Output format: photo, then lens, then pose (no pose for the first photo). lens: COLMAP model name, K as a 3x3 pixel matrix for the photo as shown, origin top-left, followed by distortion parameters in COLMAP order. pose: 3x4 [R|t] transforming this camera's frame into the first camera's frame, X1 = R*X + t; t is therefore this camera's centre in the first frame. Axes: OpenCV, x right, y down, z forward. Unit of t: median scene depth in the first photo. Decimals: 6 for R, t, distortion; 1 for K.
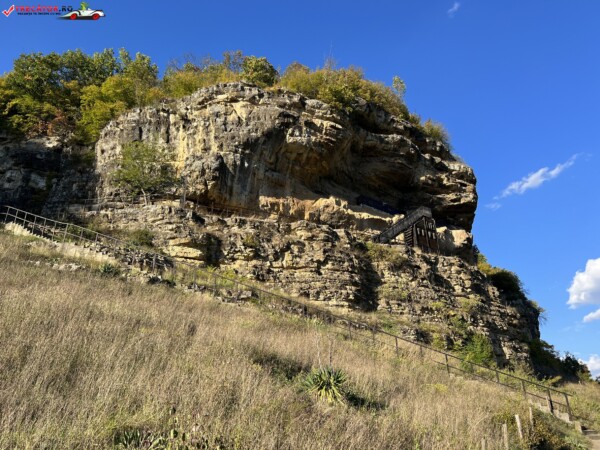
lens RADIAL K [[452.7, 0, 303.8], [0, 452.7, 230.1], [0, 0, 1]] dist [0.067146, -0.085157]
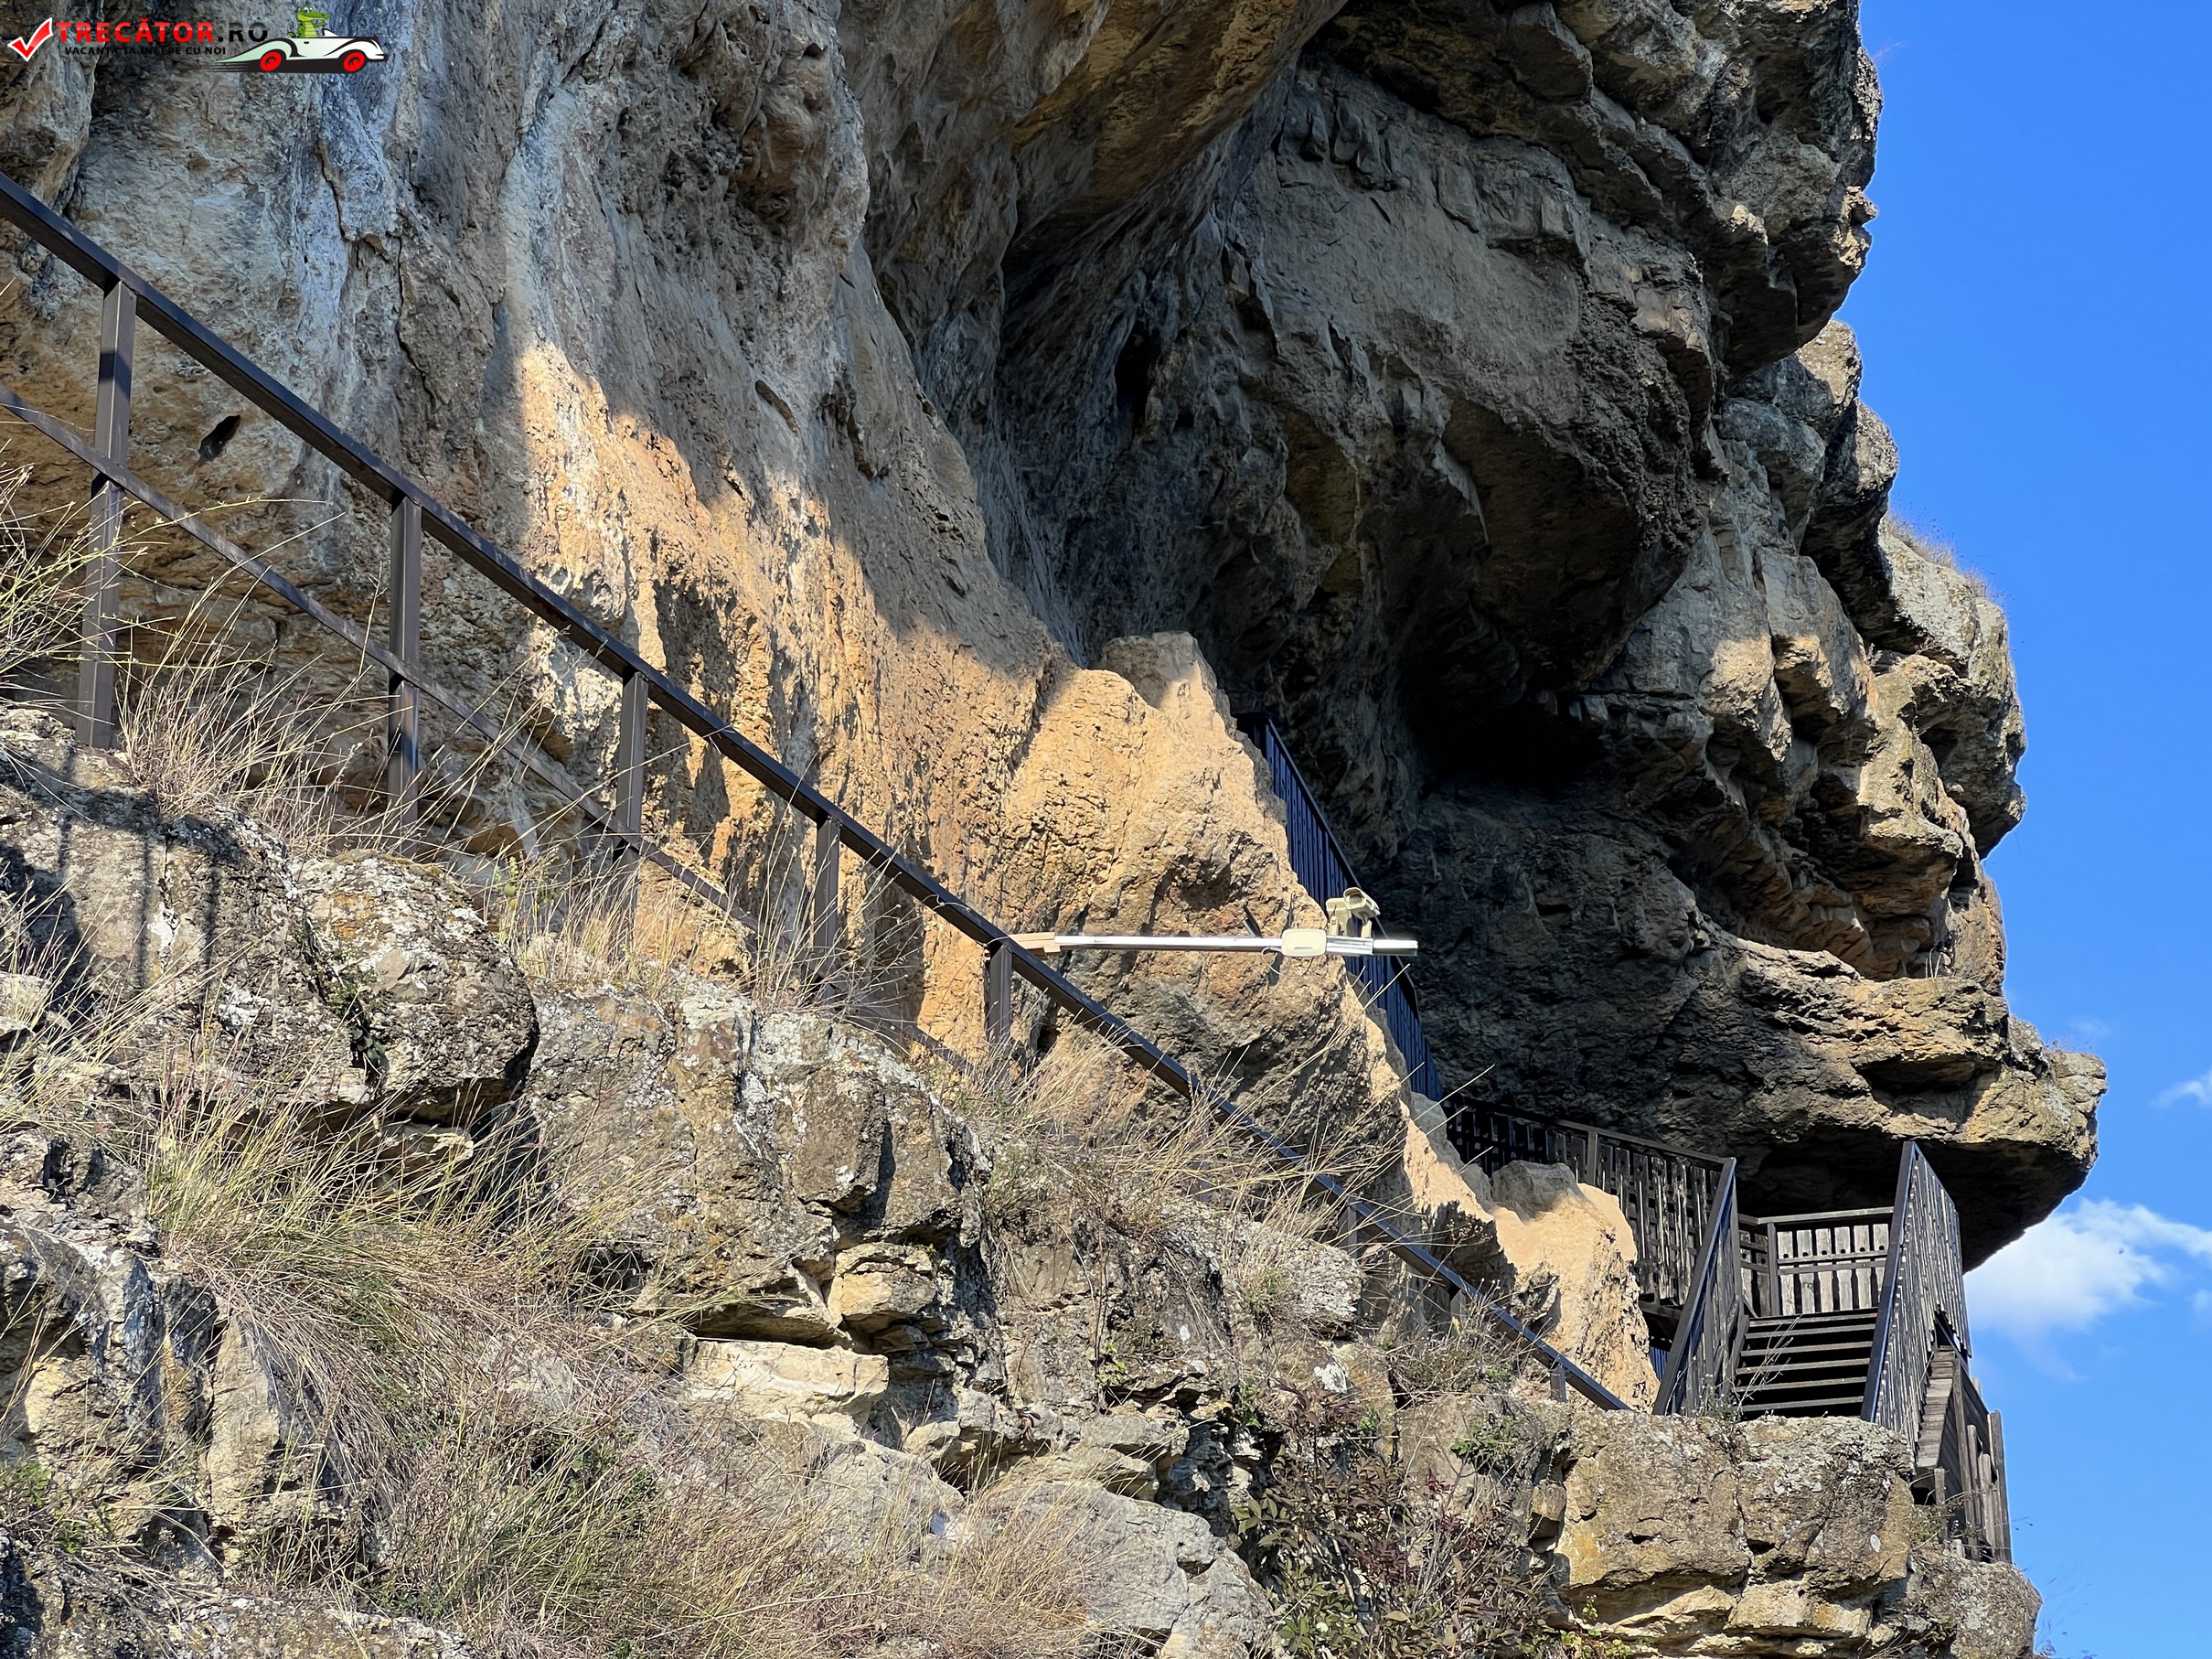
lens RADIAL K [[4939.4, 0, 1129.3], [0, 4939.4, 820.8], [0, 0, 1]] dist [0.202841, 0.000000]
pose [[0.773304, 0.271018, 0.573194, -0.276344], [-0.283050, 0.956518, -0.070394, -0.019963], [-0.567348, -0.107807, 0.816391, 0.593018]]
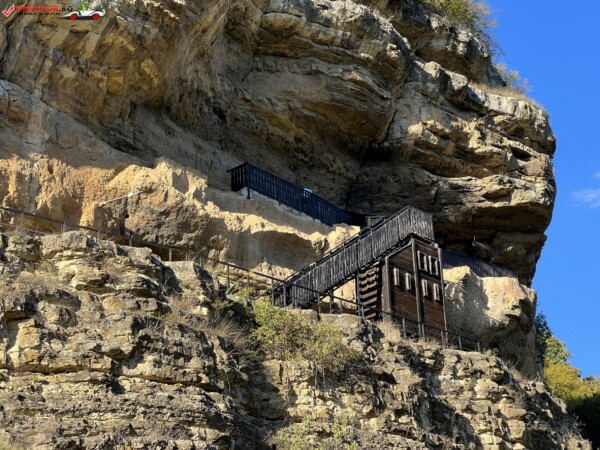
lens RADIAL K [[1339.7, 0, 311.6], [0, 1339.7, 214.1], [0, 0, 1]] dist [0.202841, 0.000000]
pose [[0.979881, 0.071321, 0.186403, -0.017415], [-0.067973, 0.997391, -0.024298, -0.018678], [-0.187649, 0.011139, 0.982173, -0.040692]]
